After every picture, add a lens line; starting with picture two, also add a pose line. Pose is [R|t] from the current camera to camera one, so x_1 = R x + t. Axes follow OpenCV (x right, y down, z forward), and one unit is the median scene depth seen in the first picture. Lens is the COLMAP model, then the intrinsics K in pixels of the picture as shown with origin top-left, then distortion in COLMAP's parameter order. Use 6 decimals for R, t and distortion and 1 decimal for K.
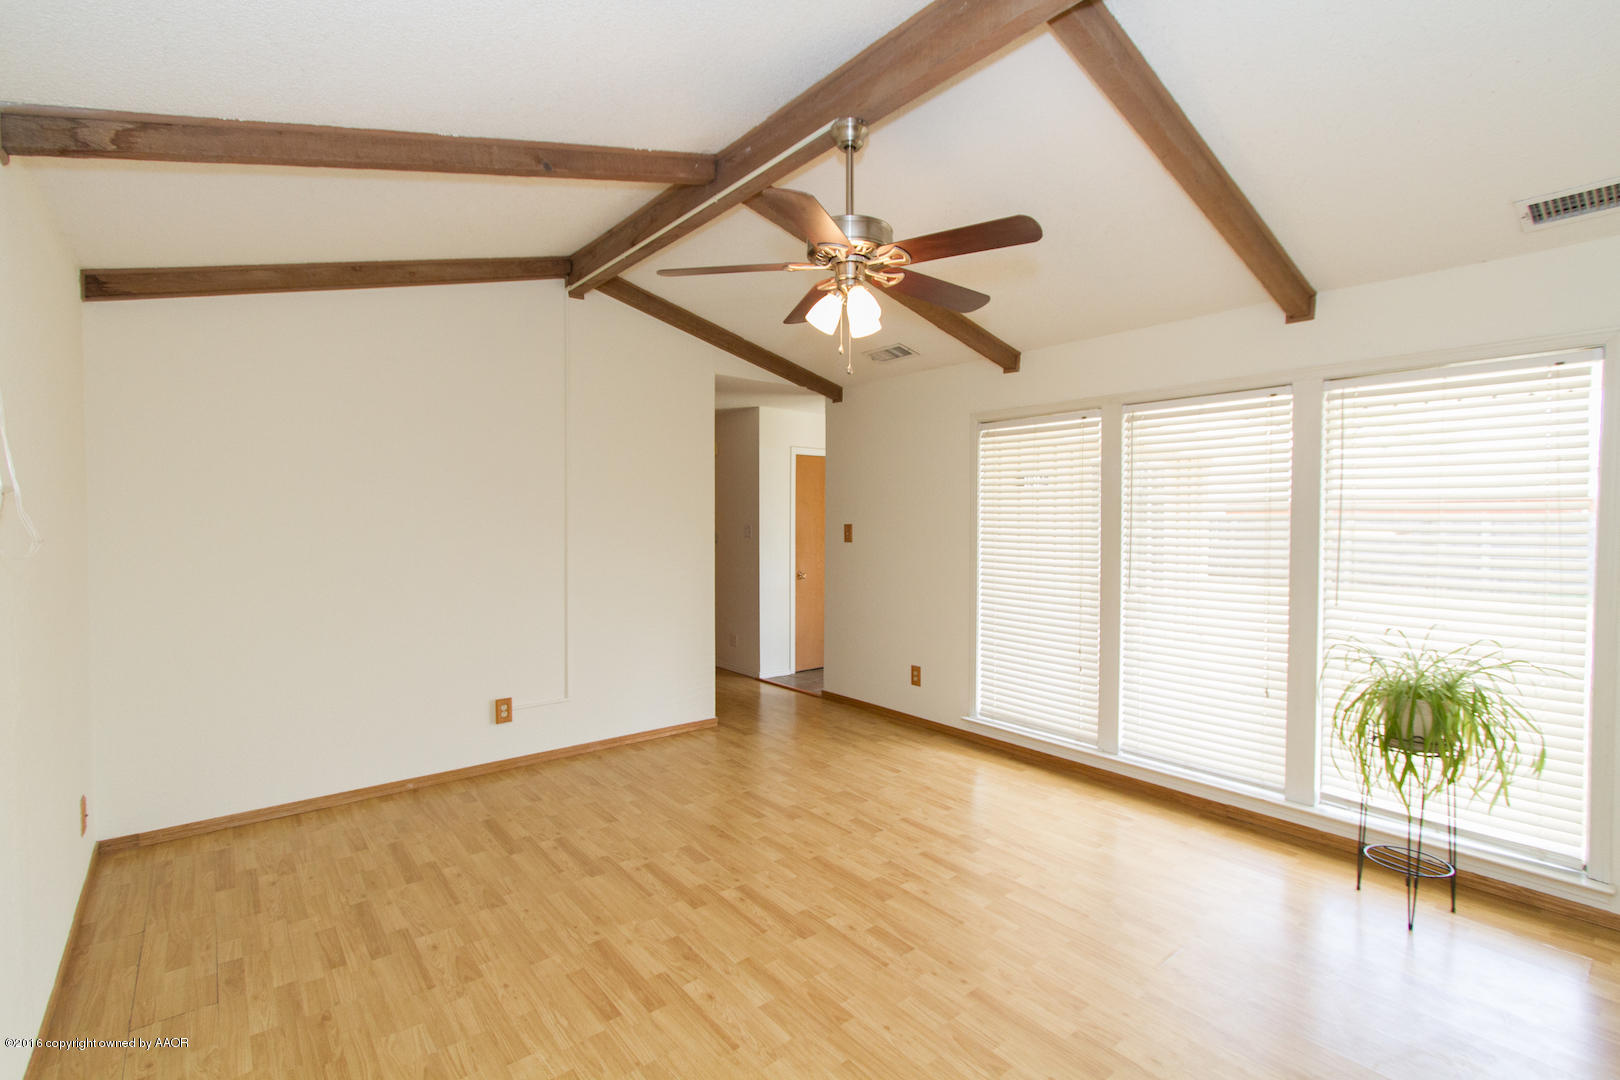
lens RADIAL K [[730.8, 0, 814.2], [0, 730.8, 514.2], [0, 0, 1]] dist [0.001153, -0.015090]
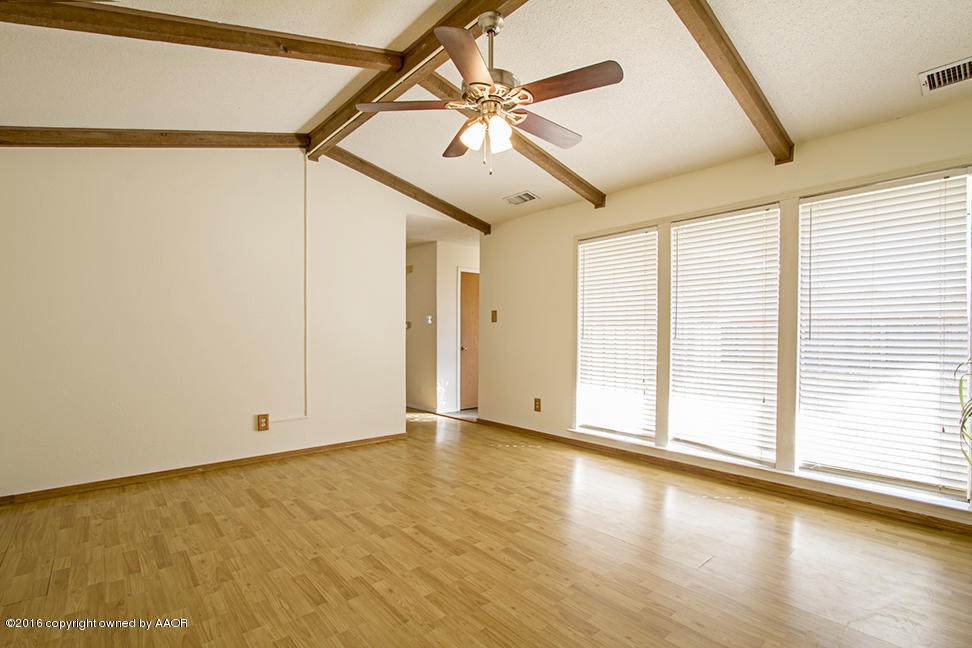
lens RADIAL K [[457.3, 0, 487.5], [0, 457.3, 333.7], [0, 0, 1]] dist [-0.037666, 0.000485]
pose [[0.999693, -0.002097, 0.024680, 0.019993], [0.001802, 0.999926, 0.011993, 0.109732], [-0.024703, -0.011945, 0.999623, 0.086238]]
